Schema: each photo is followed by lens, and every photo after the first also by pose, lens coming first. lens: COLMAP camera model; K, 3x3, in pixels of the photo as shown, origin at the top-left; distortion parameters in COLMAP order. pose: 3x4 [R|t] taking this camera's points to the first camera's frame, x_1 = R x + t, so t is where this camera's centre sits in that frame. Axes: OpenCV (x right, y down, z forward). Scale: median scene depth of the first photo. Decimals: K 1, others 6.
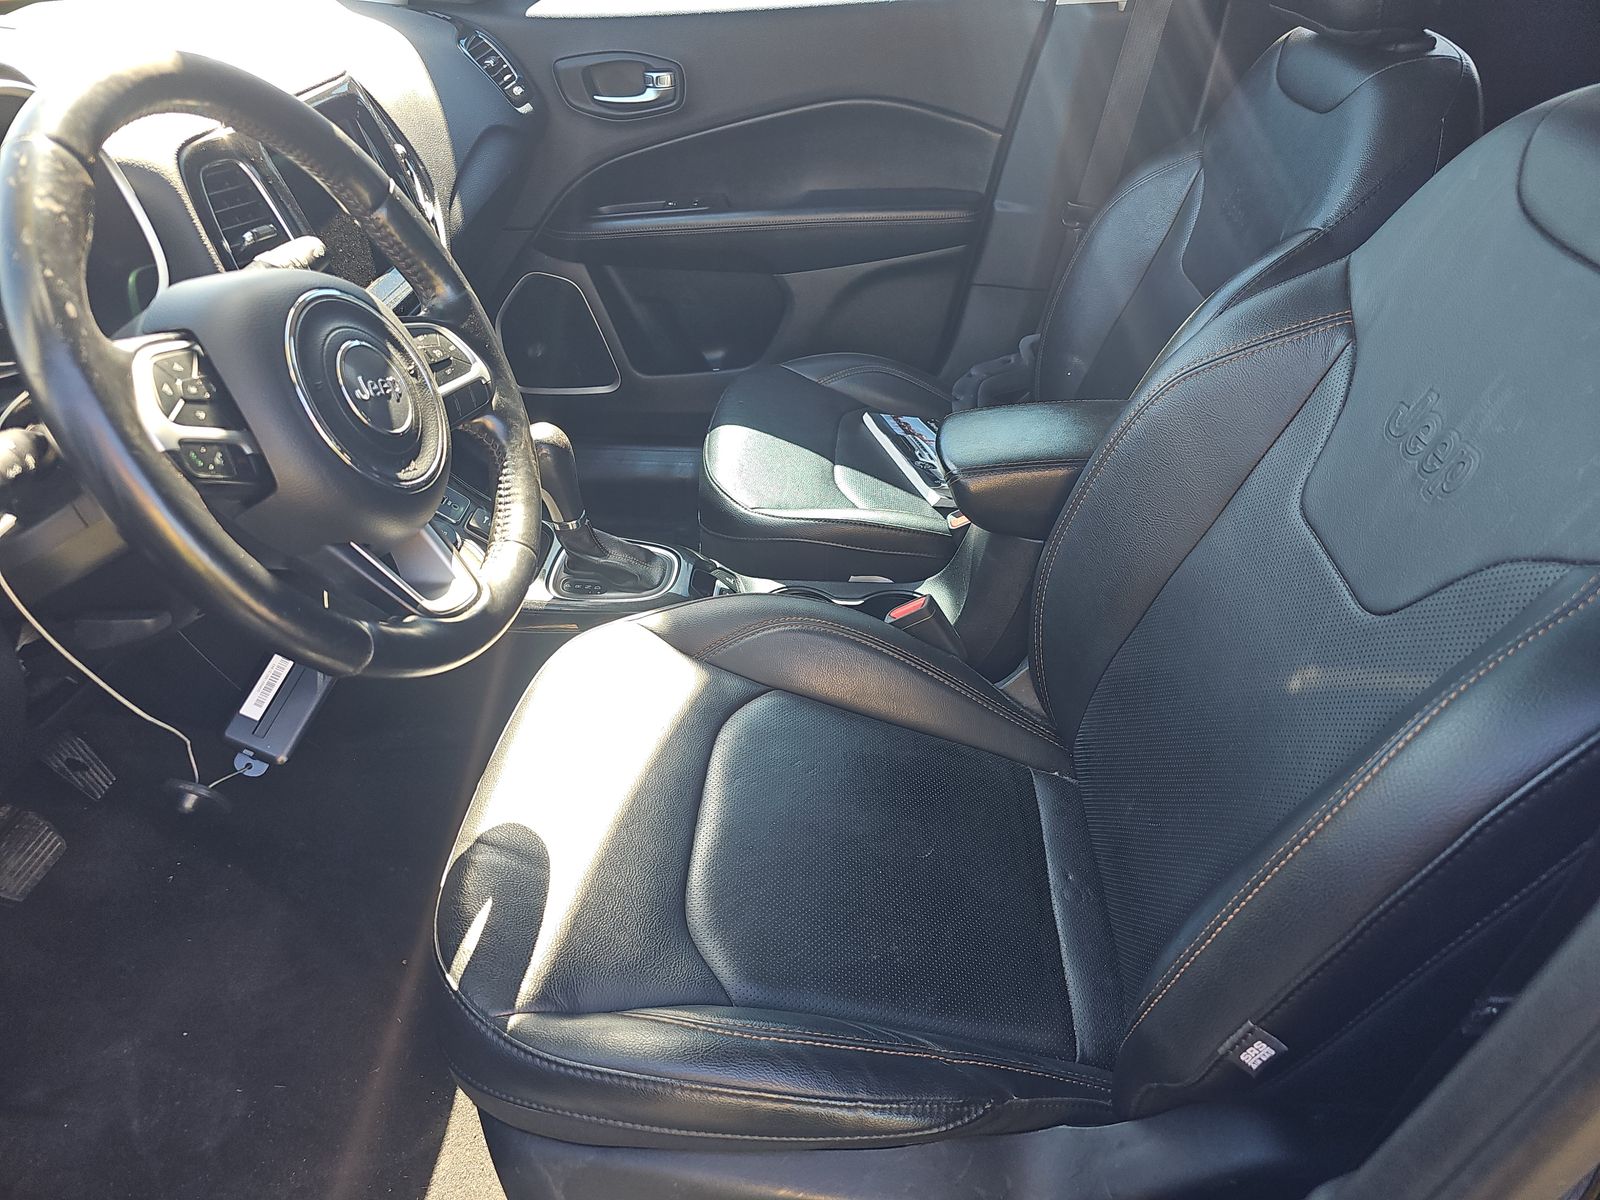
lens RADIAL K [[1100.7, 0, 800.0], [0, 1100.7, 600.0], [0, 0, 1]] dist [0.083147, -0.078958]
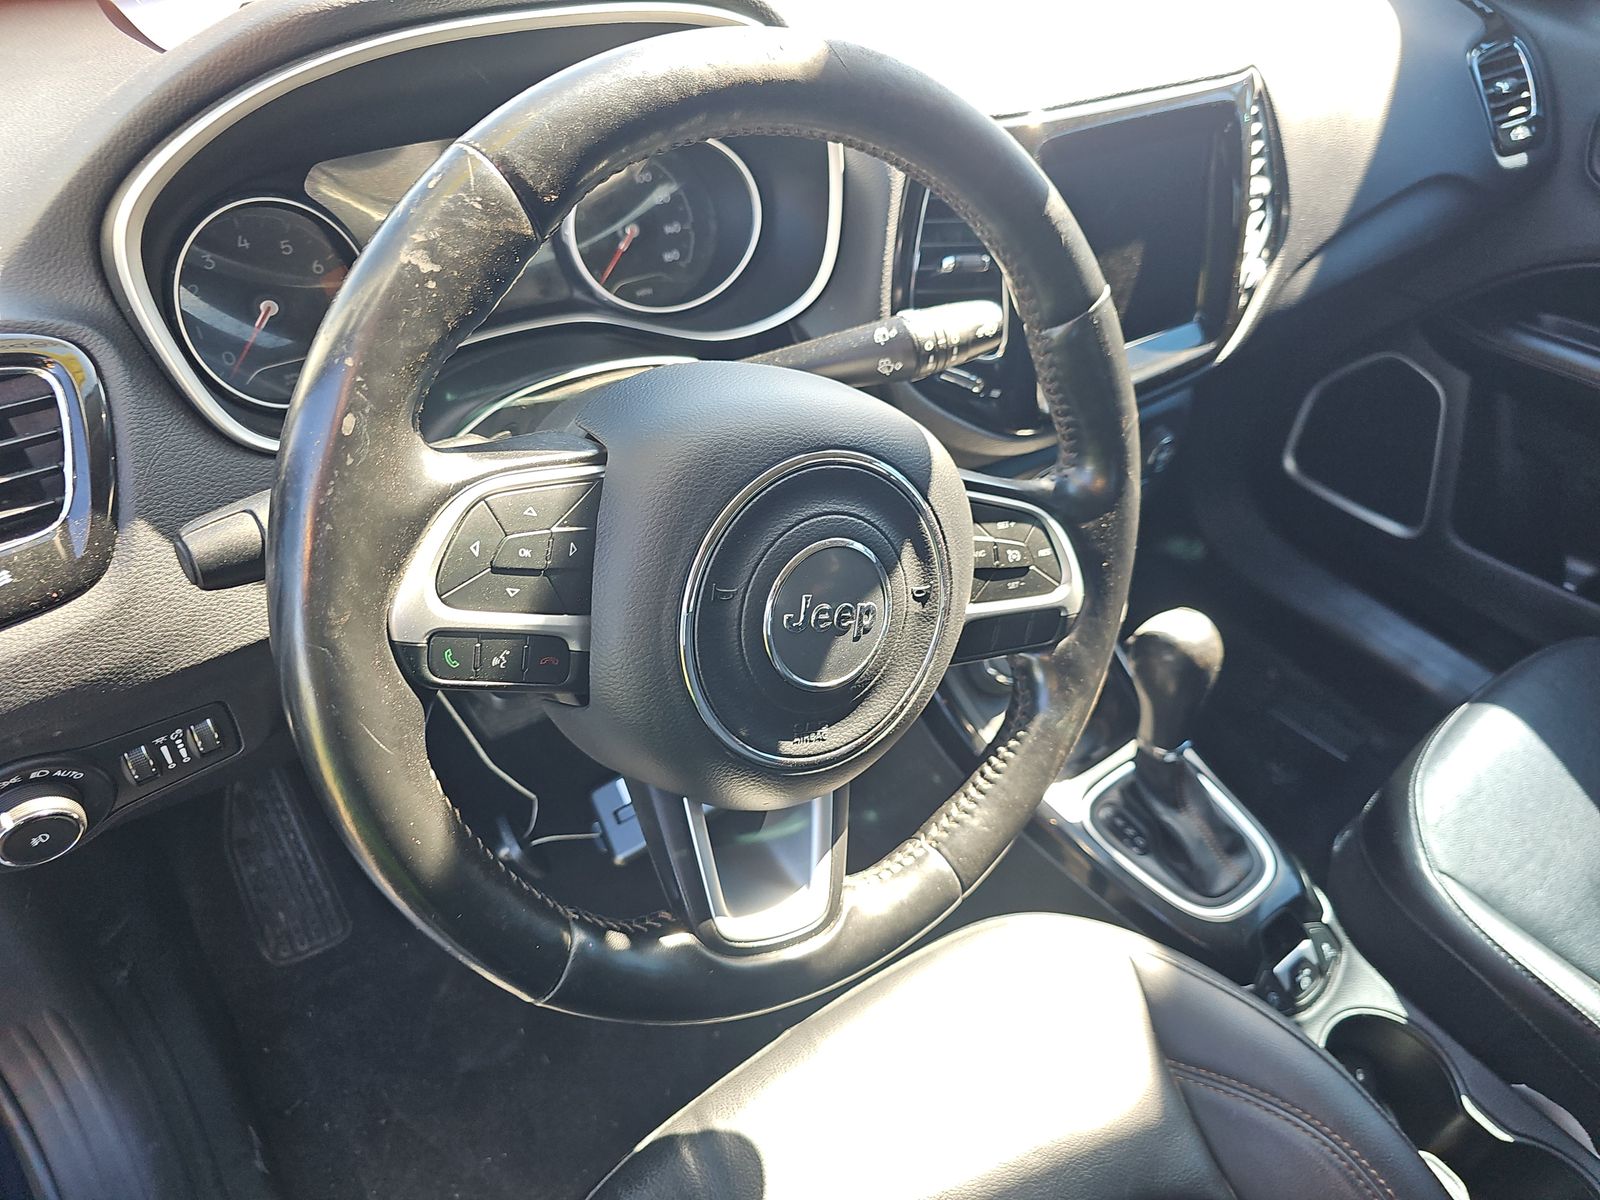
lens RADIAL K [[1089.2, 0, 800.5], [0, 1089.2, 579.3], [0, 0, 1]] dist [0.030580, -0.072353]
pose [[0.649892, 0.539229, -0.535604, -0.055805], [-0.495590, 0.834952, 0.239262, -0.279563], [0.576221, 0.109945, 0.809865, 0.390853]]
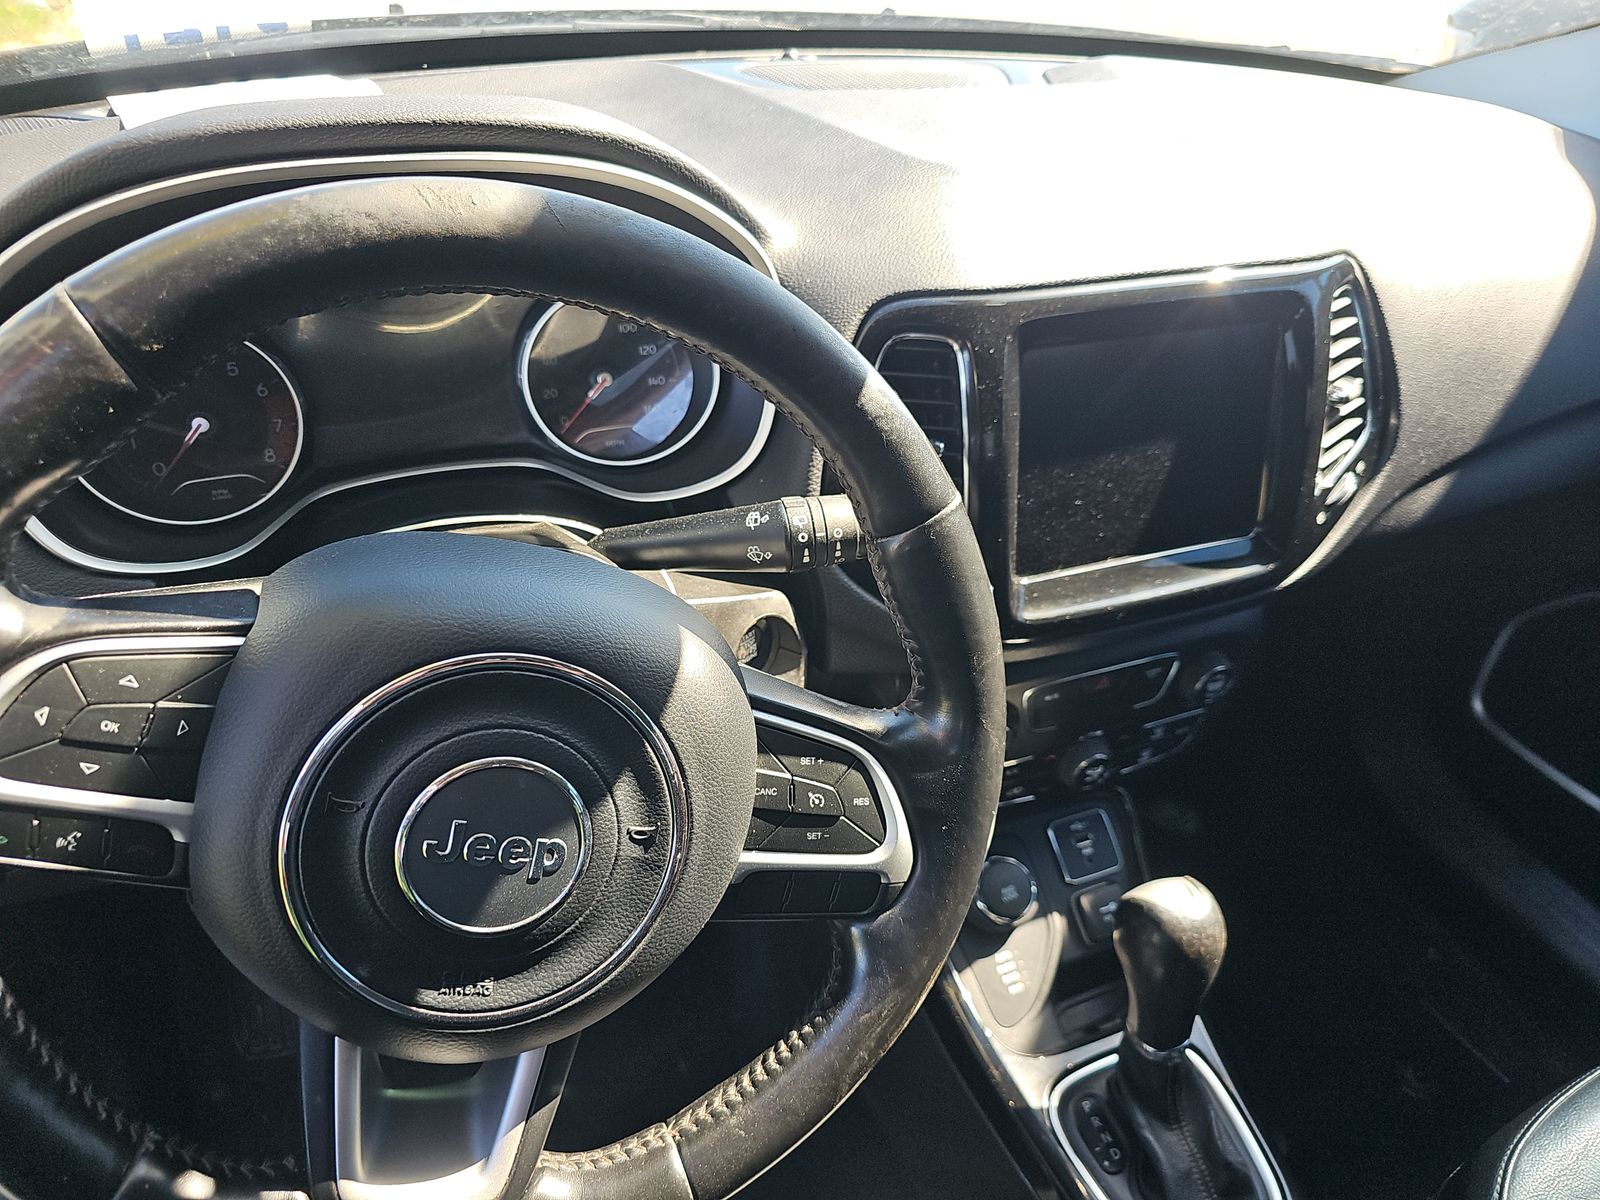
lens RADIAL K [[1069.2, 0, 833.0], [0, 1069.2, 580.9], [0, 0, 1]] dist [0.042924, -0.072290]
pose [[0.431988, 0.541023, -0.721582, -0.007913], [-0.553912, 0.790563, 0.261134, -0.413013], [0.711736, 0.286886, 0.641193, 0.603259]]
